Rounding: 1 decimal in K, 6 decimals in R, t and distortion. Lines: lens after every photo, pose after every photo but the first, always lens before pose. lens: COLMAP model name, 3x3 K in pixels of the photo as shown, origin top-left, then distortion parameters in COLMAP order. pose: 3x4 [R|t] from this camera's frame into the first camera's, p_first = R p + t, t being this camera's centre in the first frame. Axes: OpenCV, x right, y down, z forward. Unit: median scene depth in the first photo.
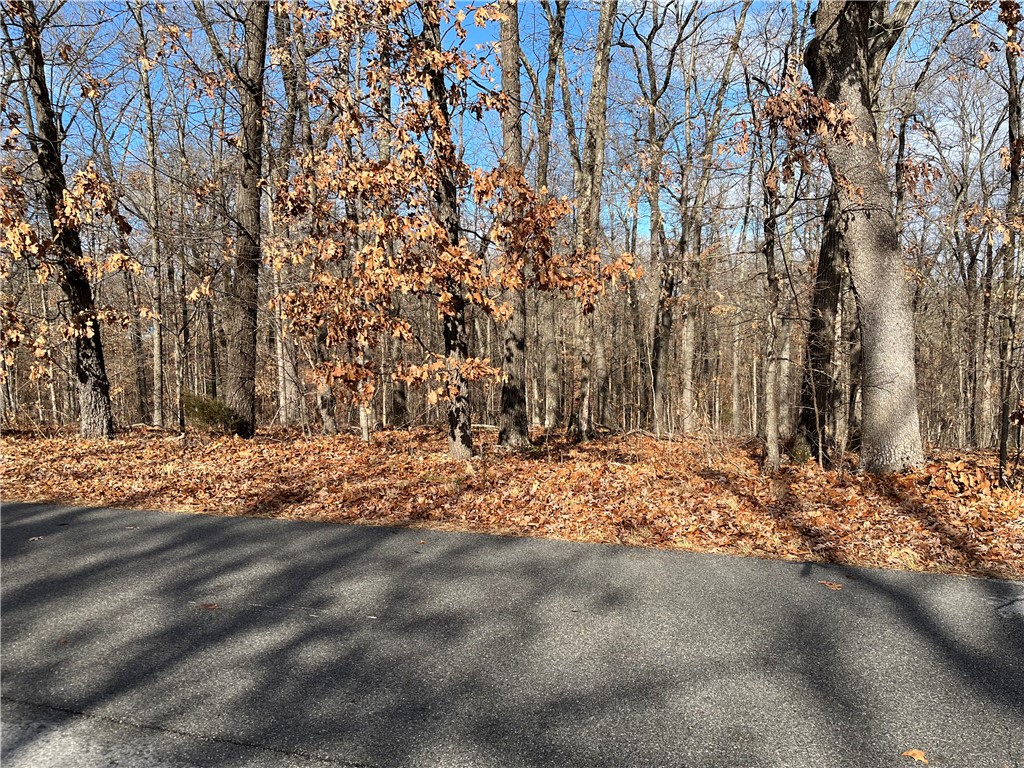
lens RADIAL K [[823.3, 0, 512.0], [0, 823.3, 384.0], [0, 0, 1]] dist [0.087916, -0.132115]
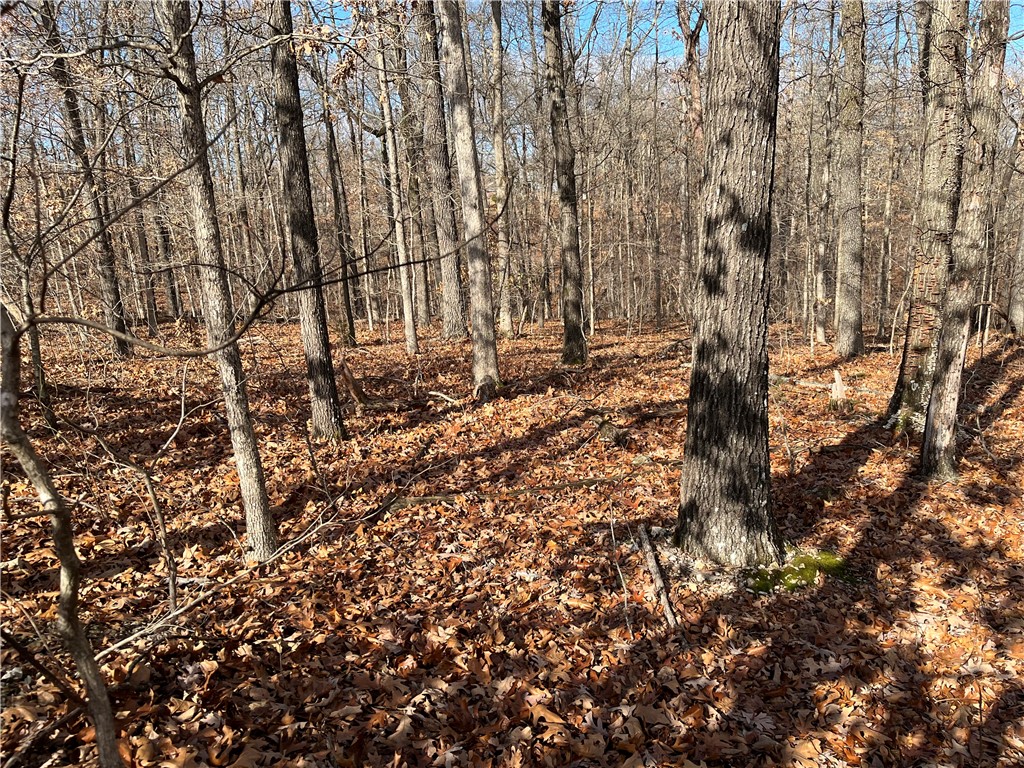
lens RADIAL K [[823.3, 0, 512.0], [0, 823.3, 384.0], [0, 0, 1]] dist [0.087916, -0.132115]
pose [[0.947345, 0.040656, -0.317623, 0.023806], [0.009040, 0.988116, 0.153444, -0.041004], [0.320086, -0.148236, 0.935719, 0.689389]]
